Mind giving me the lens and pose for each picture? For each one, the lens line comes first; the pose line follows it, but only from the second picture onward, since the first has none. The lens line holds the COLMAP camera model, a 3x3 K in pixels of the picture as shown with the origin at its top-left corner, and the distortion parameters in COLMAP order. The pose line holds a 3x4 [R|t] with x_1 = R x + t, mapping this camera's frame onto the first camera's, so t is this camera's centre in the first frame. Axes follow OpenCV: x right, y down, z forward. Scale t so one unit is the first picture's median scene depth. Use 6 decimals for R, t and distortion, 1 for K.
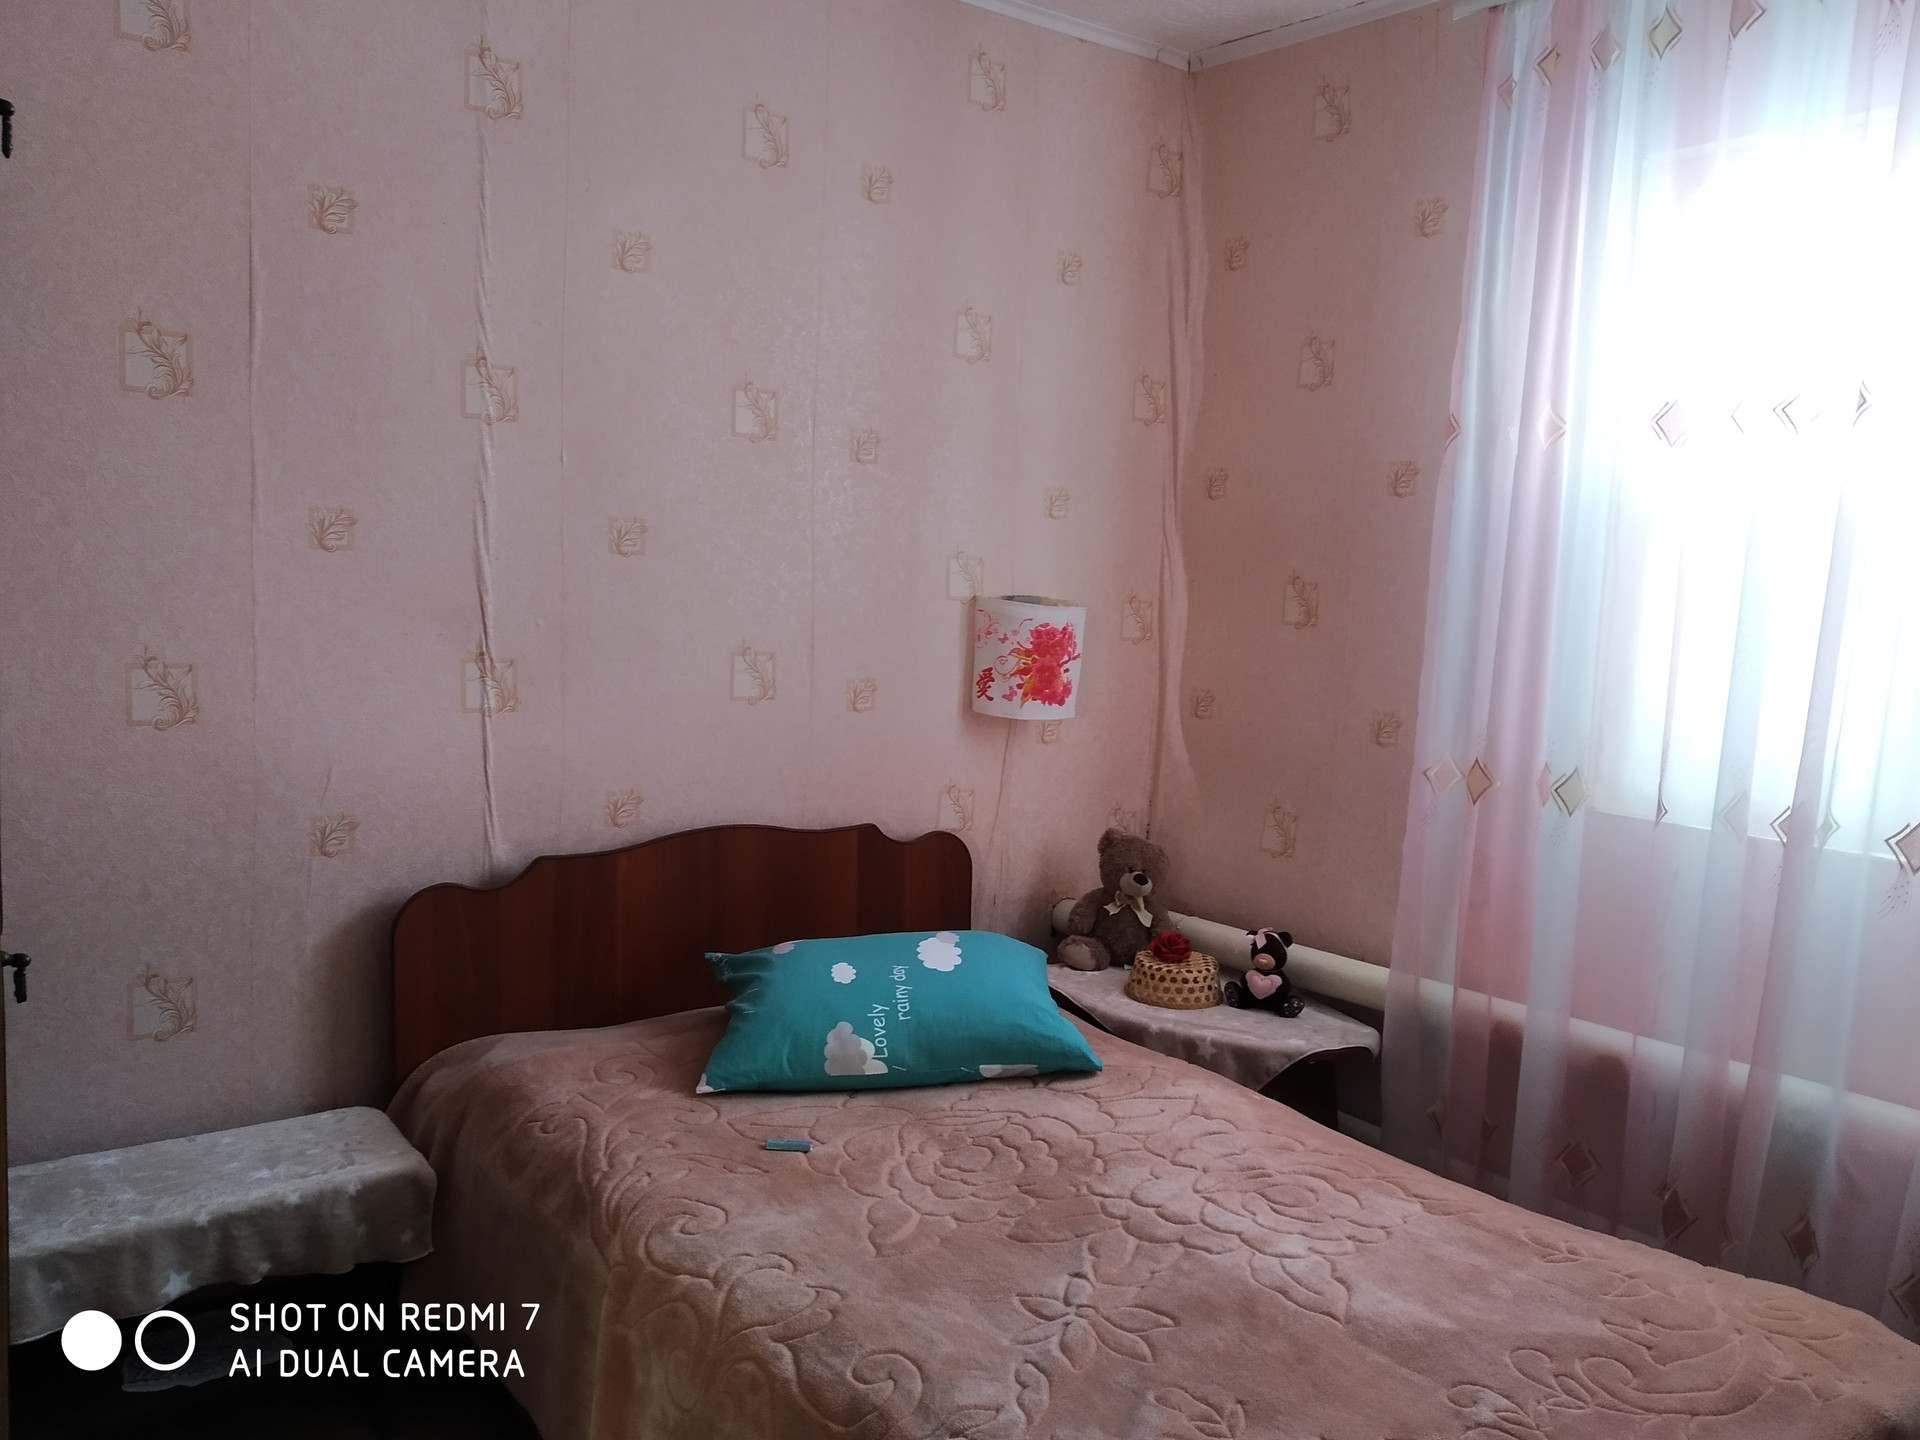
lens RADIAL K [[1495.8, 0, 901.2], [0, 1495.8, 730.9], [0, 0, 1]] dist [0.032662, -0.045766]
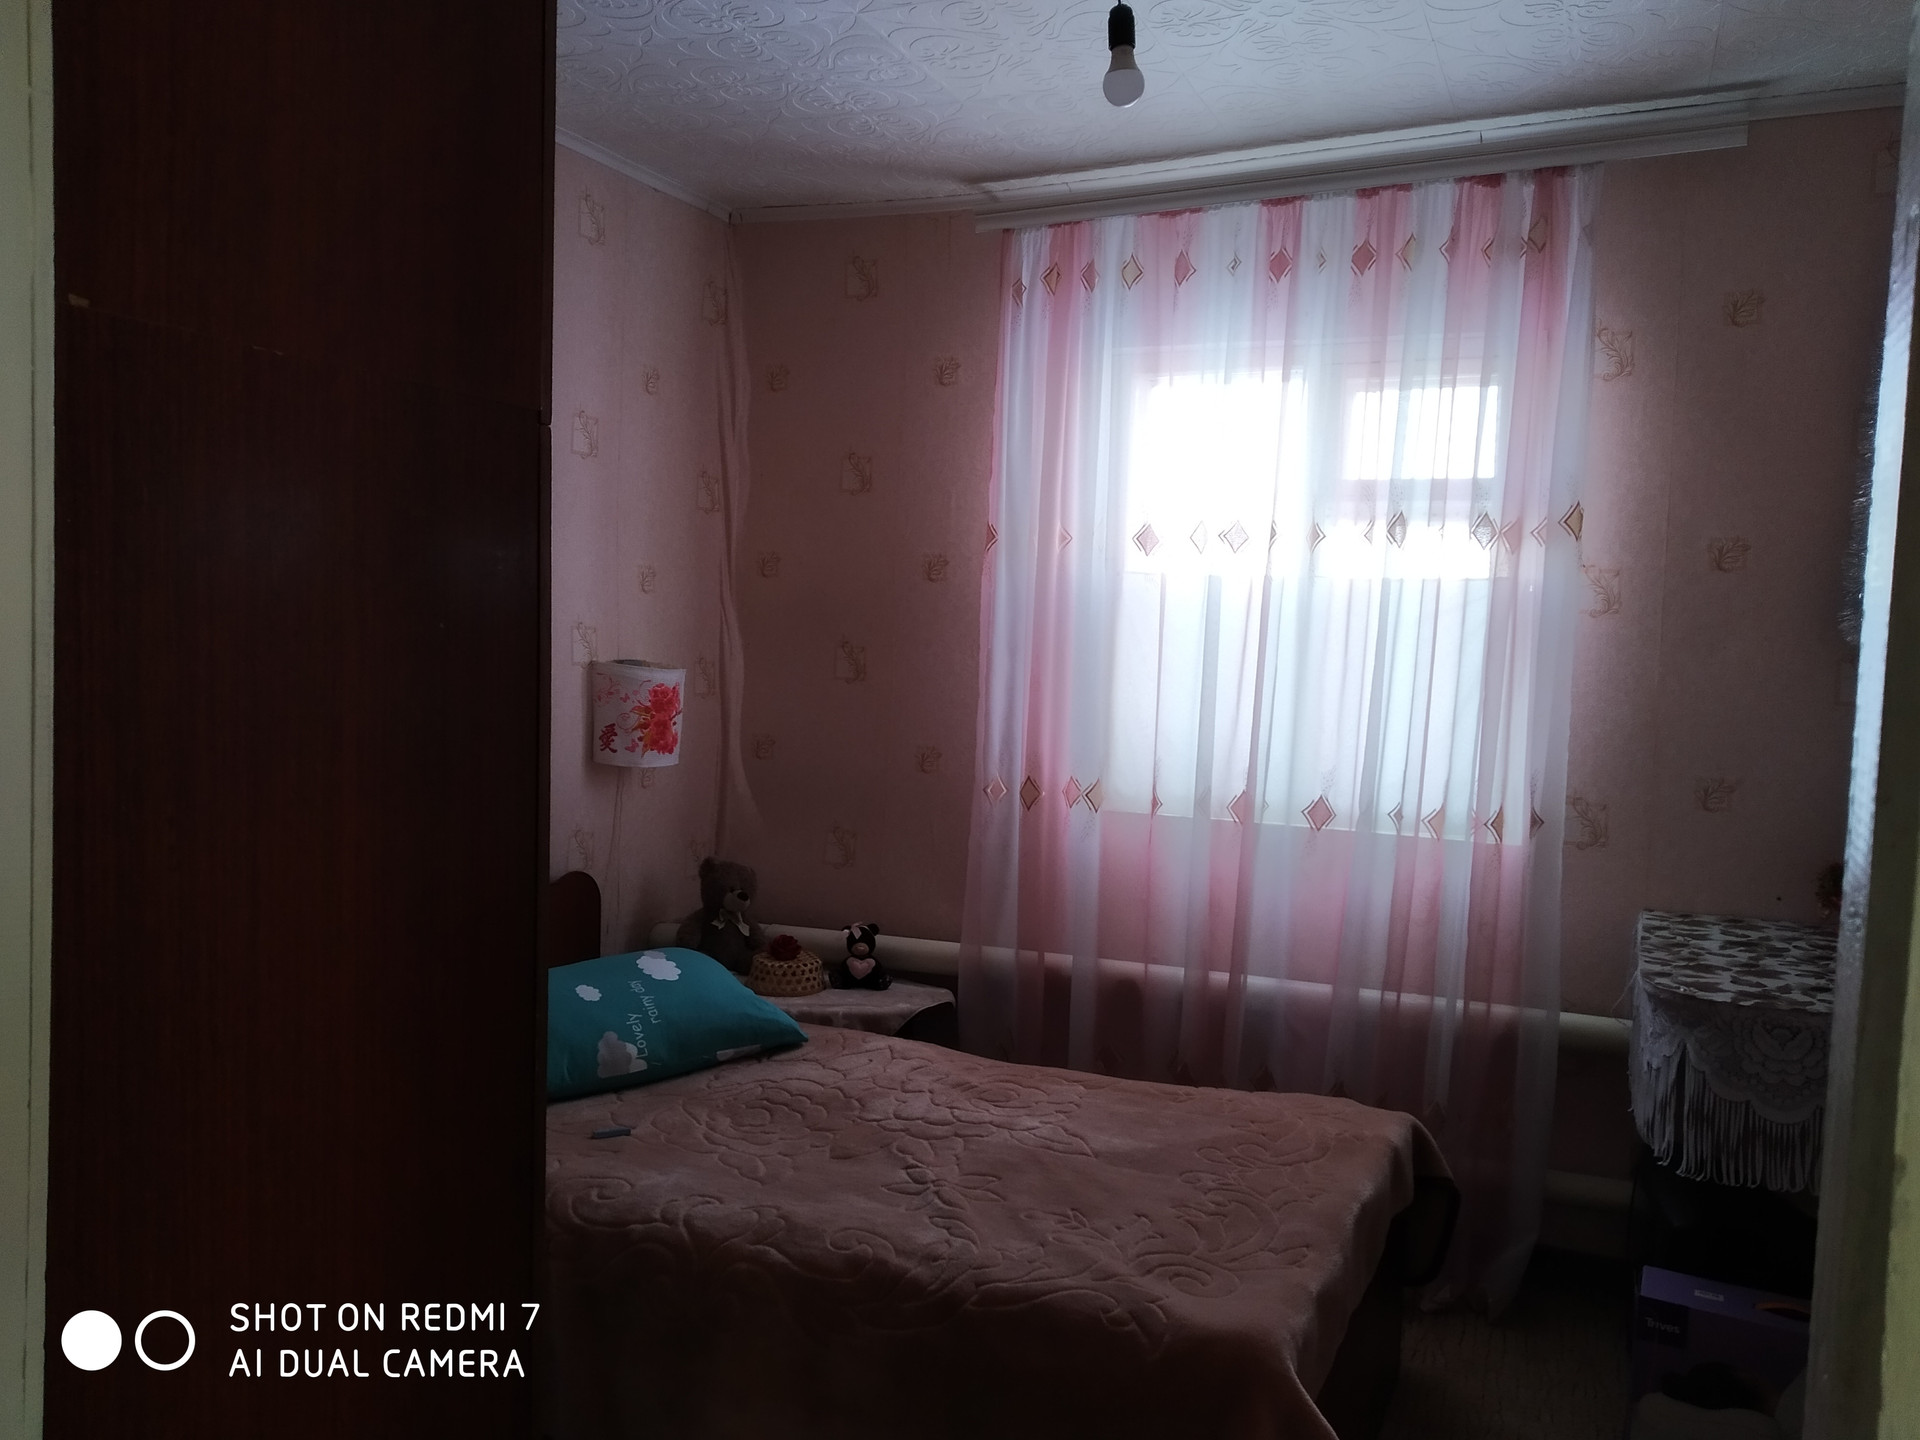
lens RADIAL K [[1495.8, 0, 942.3], [0, 1495.8, 731.1], [0, 0, 1]] dist [0.032662, -0.045766]
pose [[0.870461, -0.042001, 0.490443, -0.323443], [0.055236, 0.998395, -0.012534, -0.009692], [-0.489129, 0.038000, 0.871383, -0.139184]]
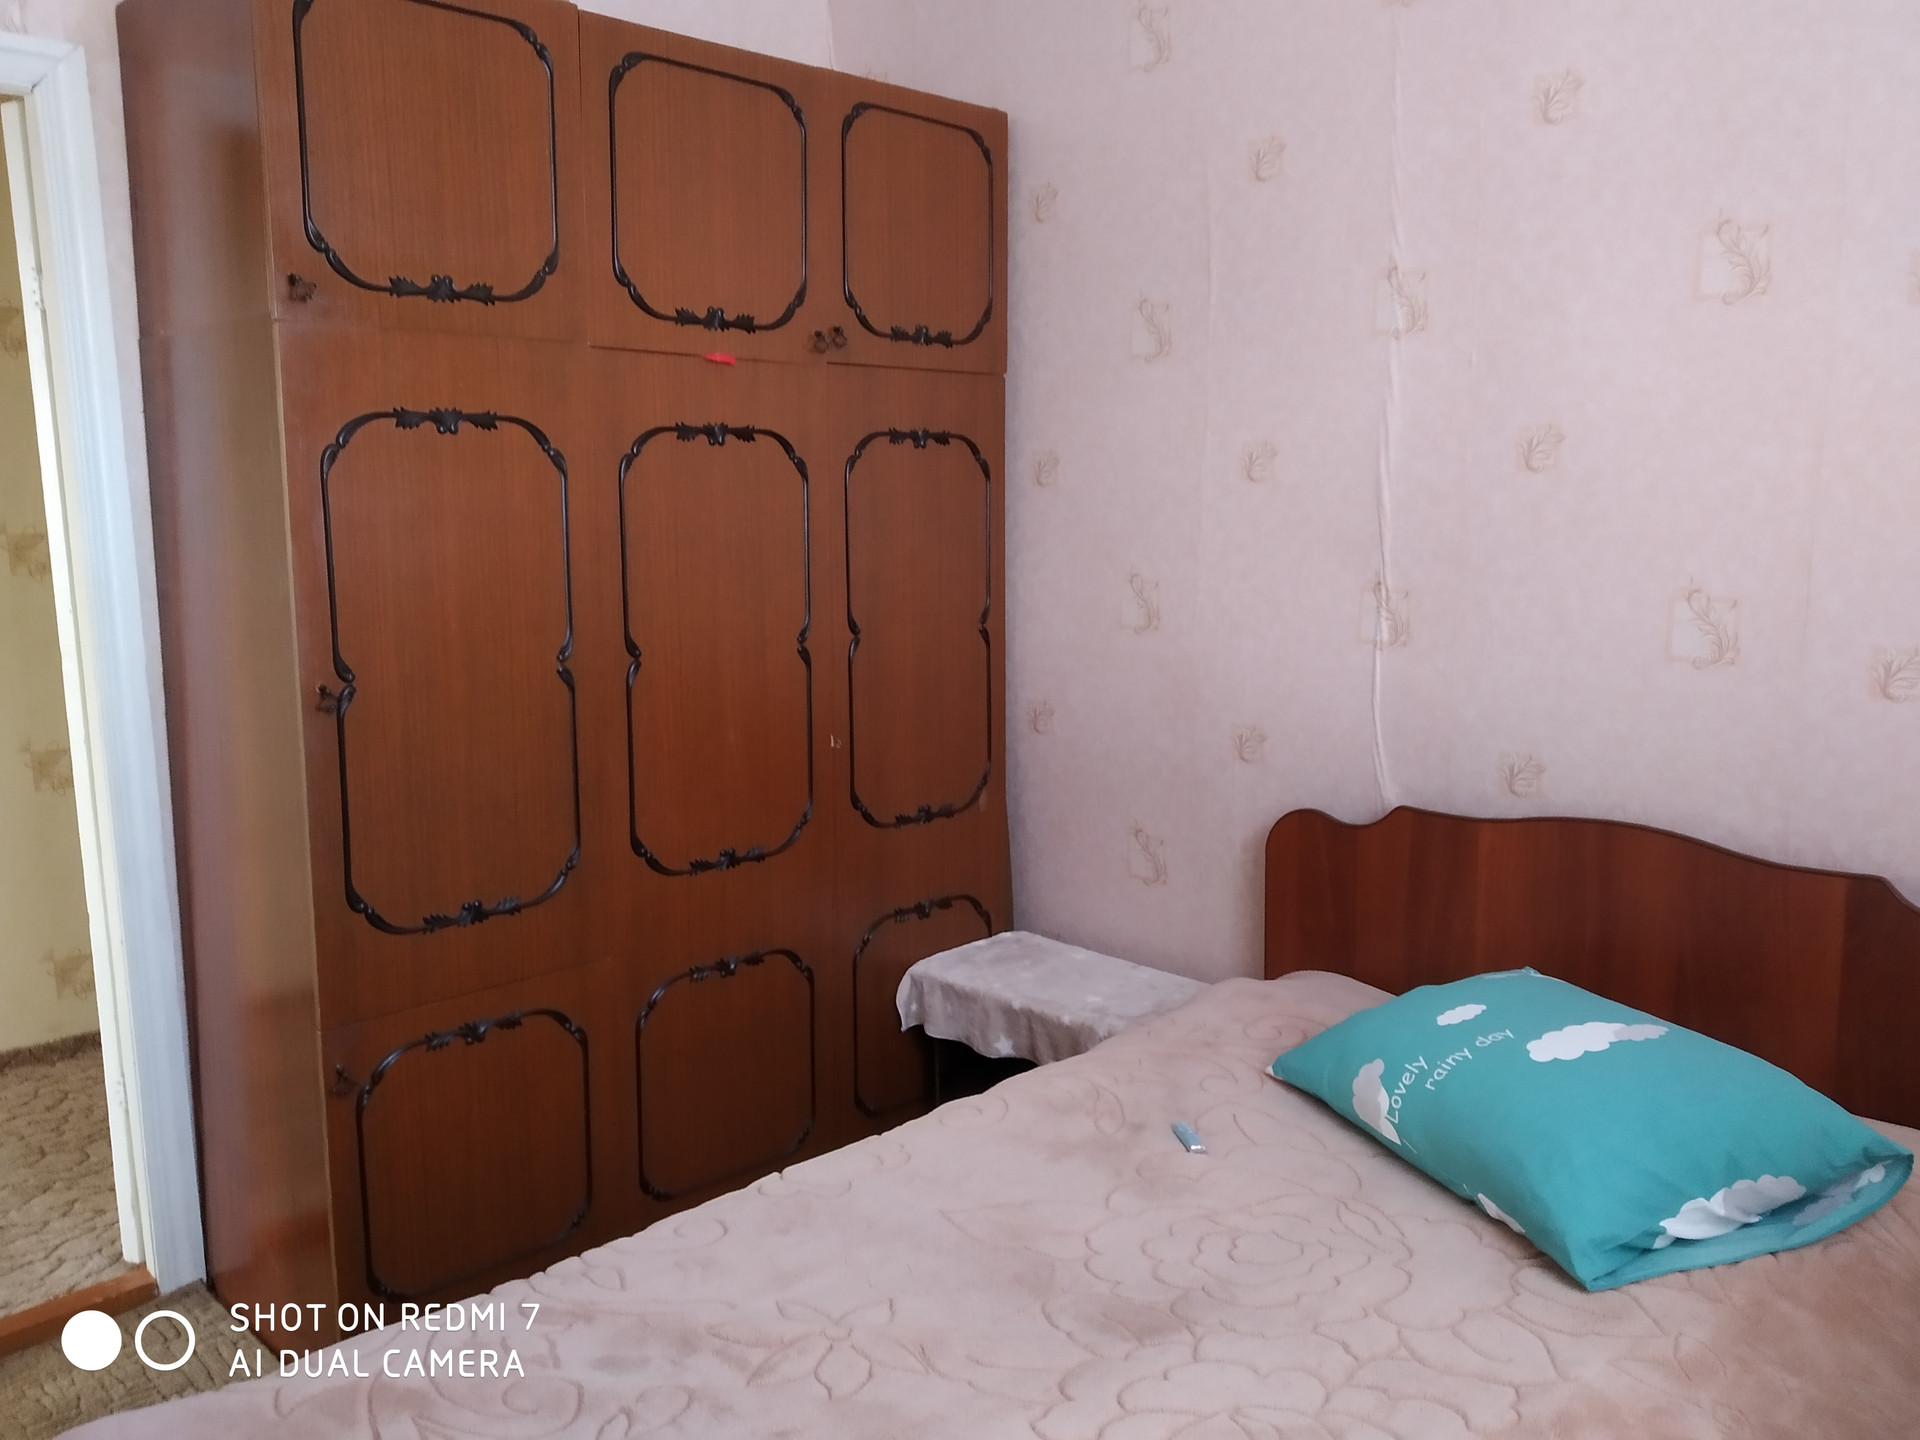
lens RADIAL K [[1495.8, 0, 960.2], [0, 1495.8, 712.0], [0, 0, 1]] dist [0.032662, -0.045766]
pose [[0.154907, 0.116078, -0.981086, 0.581835], [-0.088911, 0.990681, 0.103175, -0.041794], [0.983920, 0.071247, 0.163784, 0.546954]]
